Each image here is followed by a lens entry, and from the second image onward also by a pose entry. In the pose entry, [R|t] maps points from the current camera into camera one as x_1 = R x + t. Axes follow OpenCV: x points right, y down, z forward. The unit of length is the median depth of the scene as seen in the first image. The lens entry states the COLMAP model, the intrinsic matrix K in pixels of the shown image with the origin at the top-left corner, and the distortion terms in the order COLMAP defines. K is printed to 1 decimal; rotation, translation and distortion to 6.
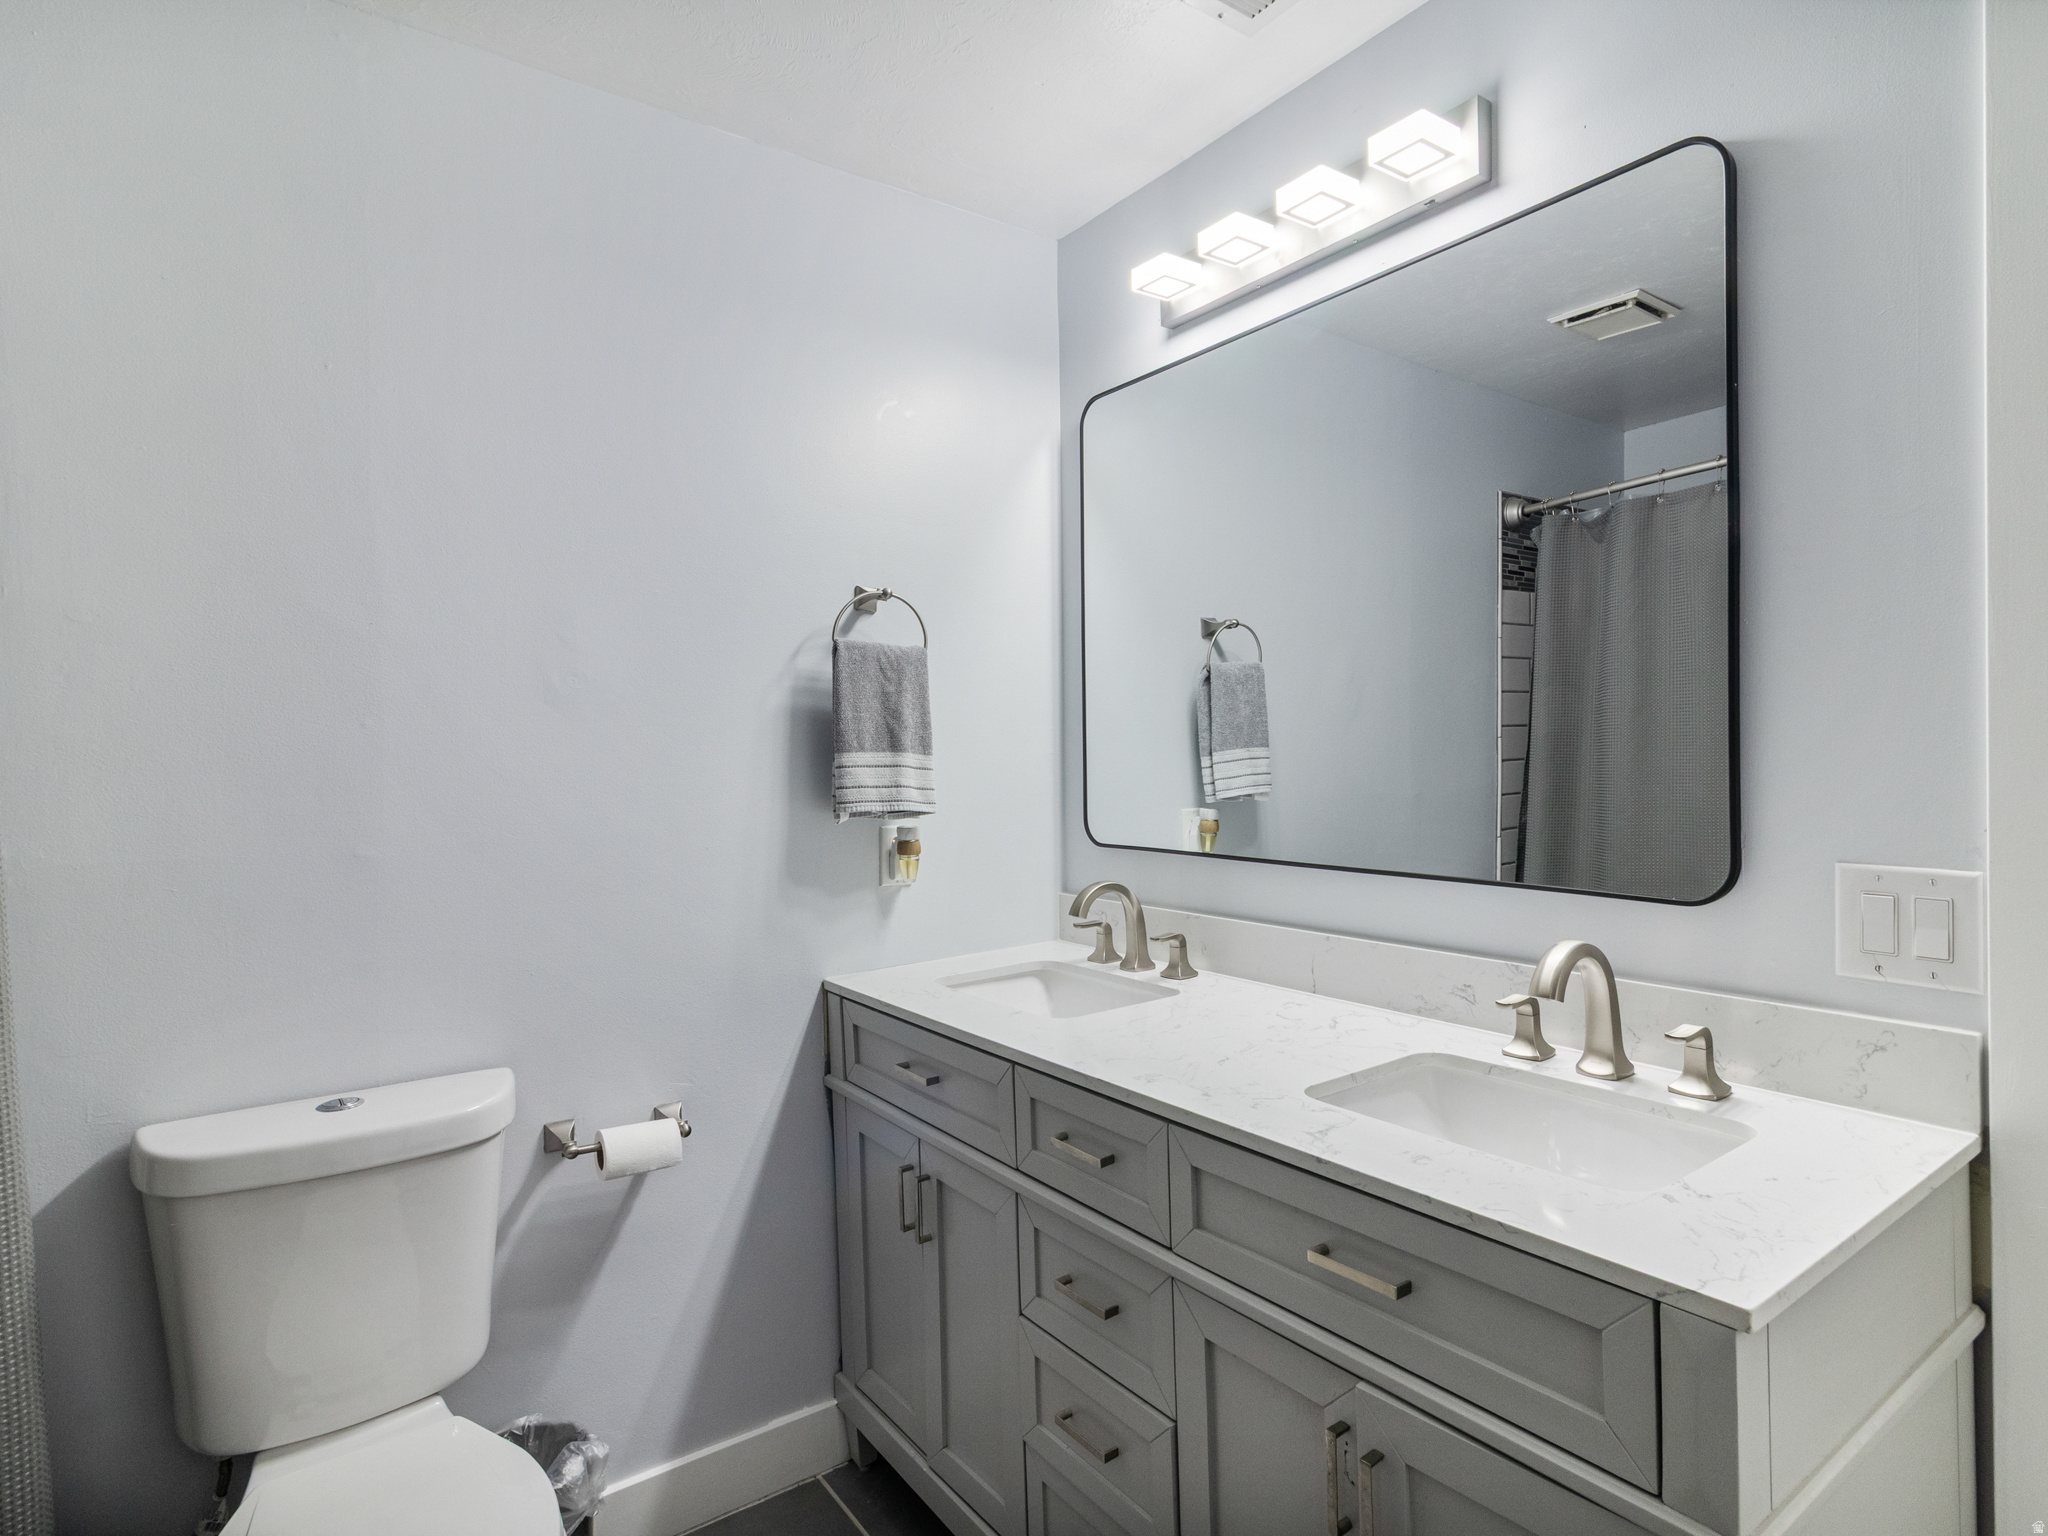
lens RADIAL K [[1097.7, 0, 1025.4], [0, 1097.7, 773.6], [0, 0, 1]] dist [-0.000372, 0.001586]
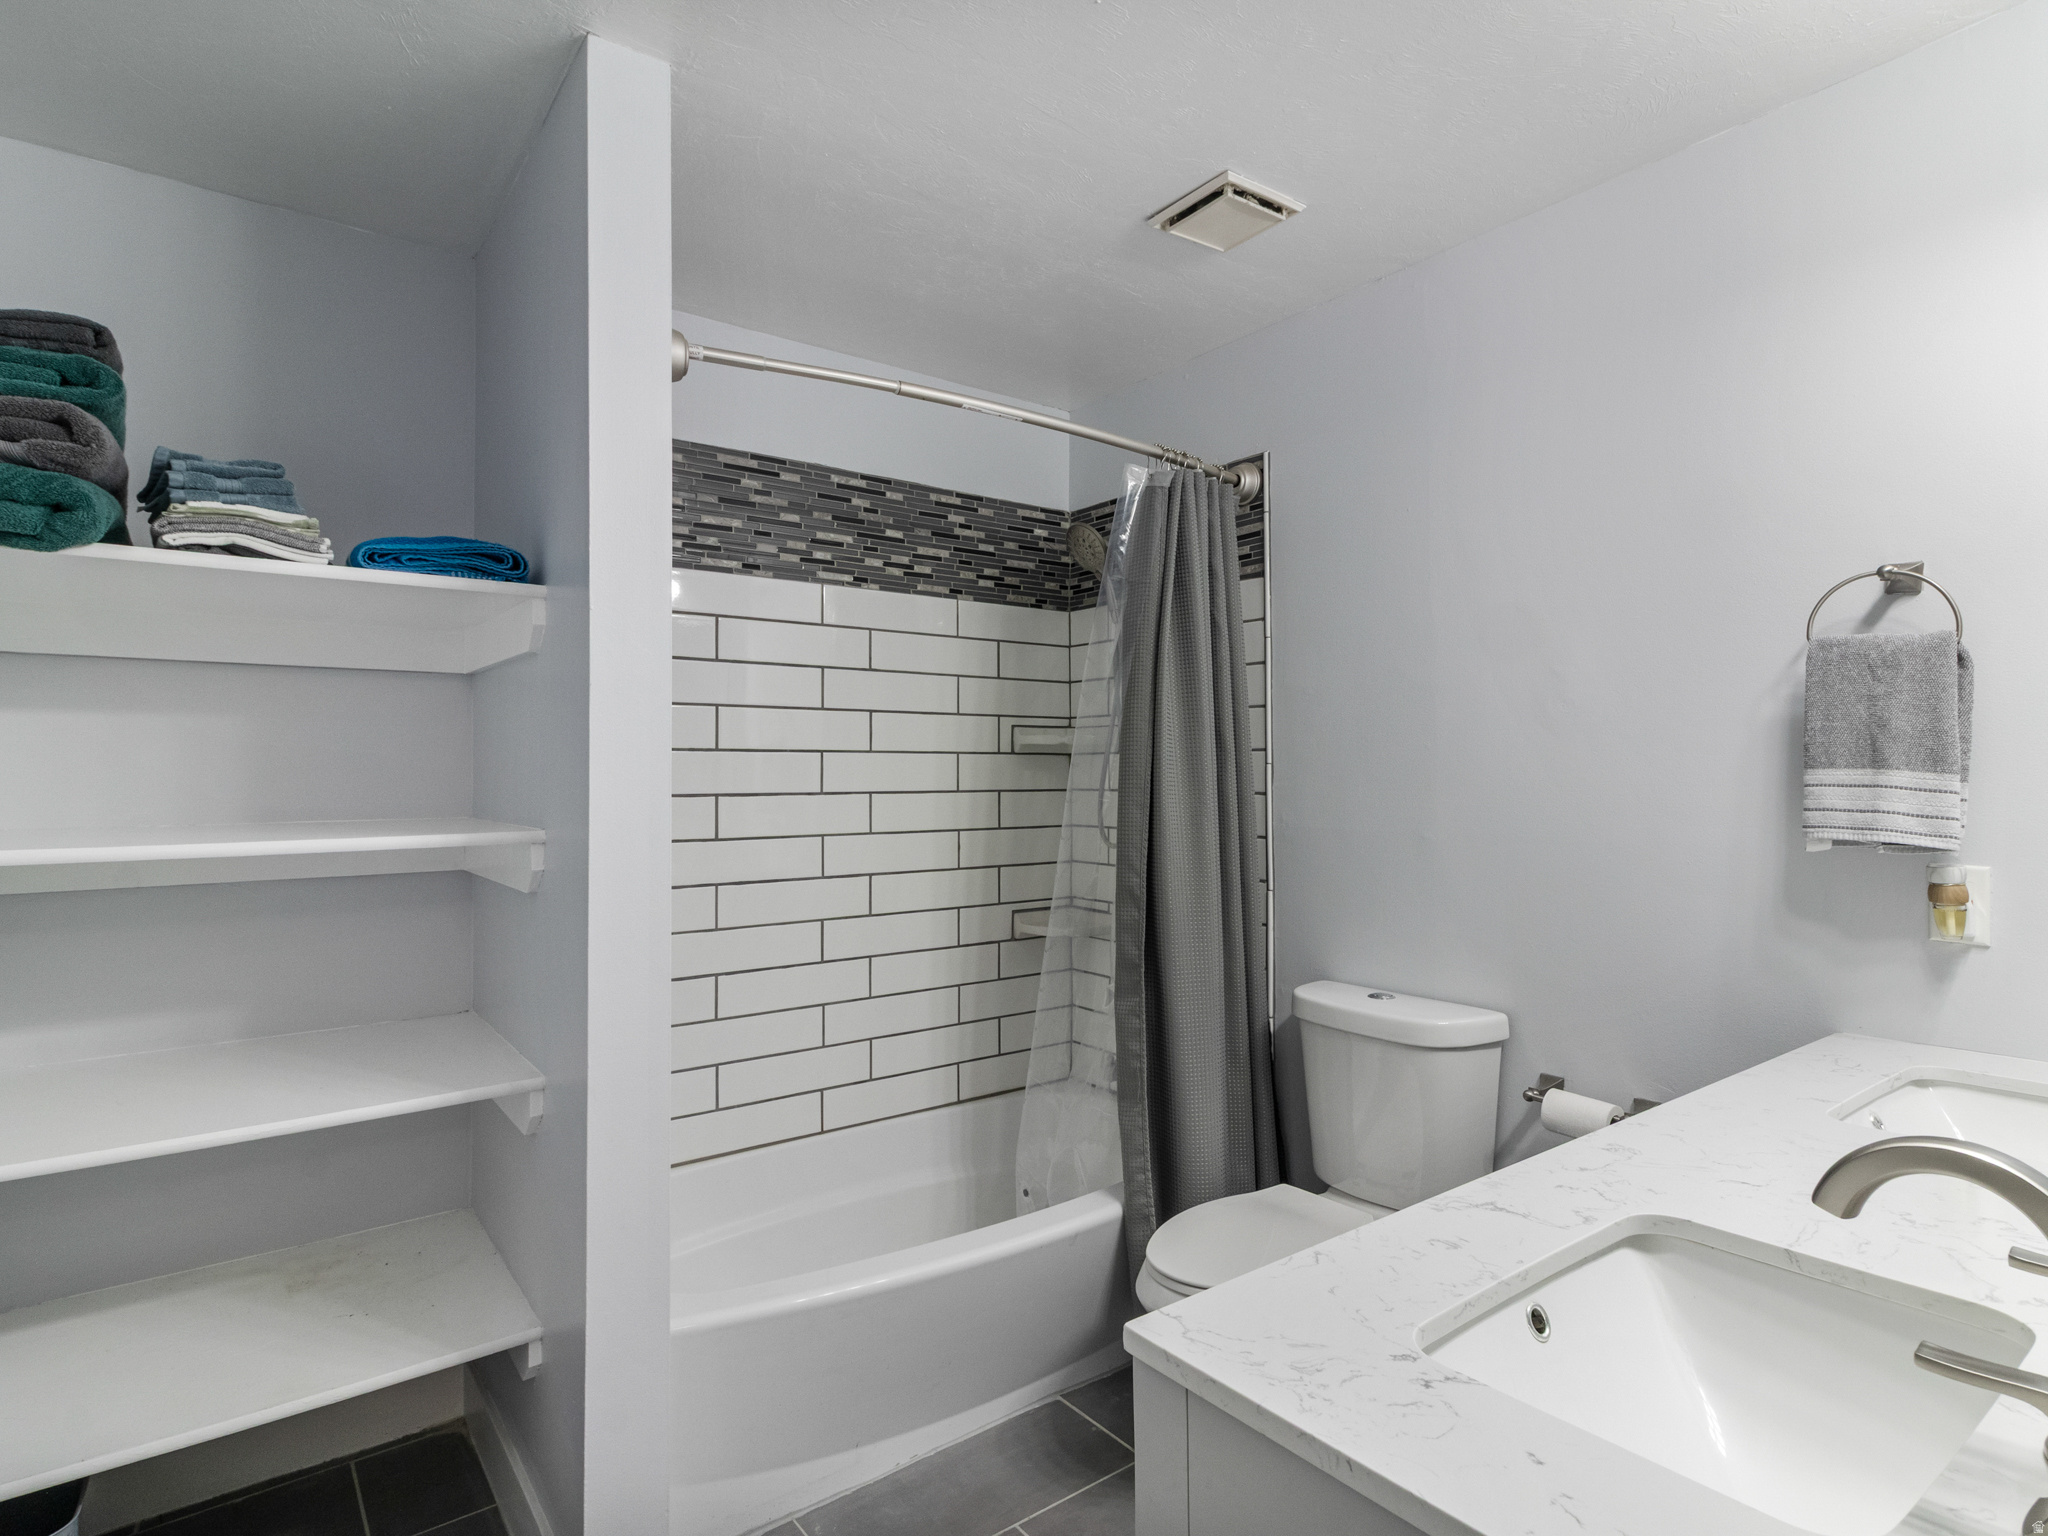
lens RADIAL K [[1097.7, 0, 1024.9], [0, 1097.7, 764.2], [0, 0, 1]] dist [-0.000372, 0.001586]
pose [[0.021895, 0.004640, -0.999750, 0.675401], [-0.024111, 0.999701, 0.004111, -0.011323], [0.999469, 0.024015, 0.022001, 0.358085]]
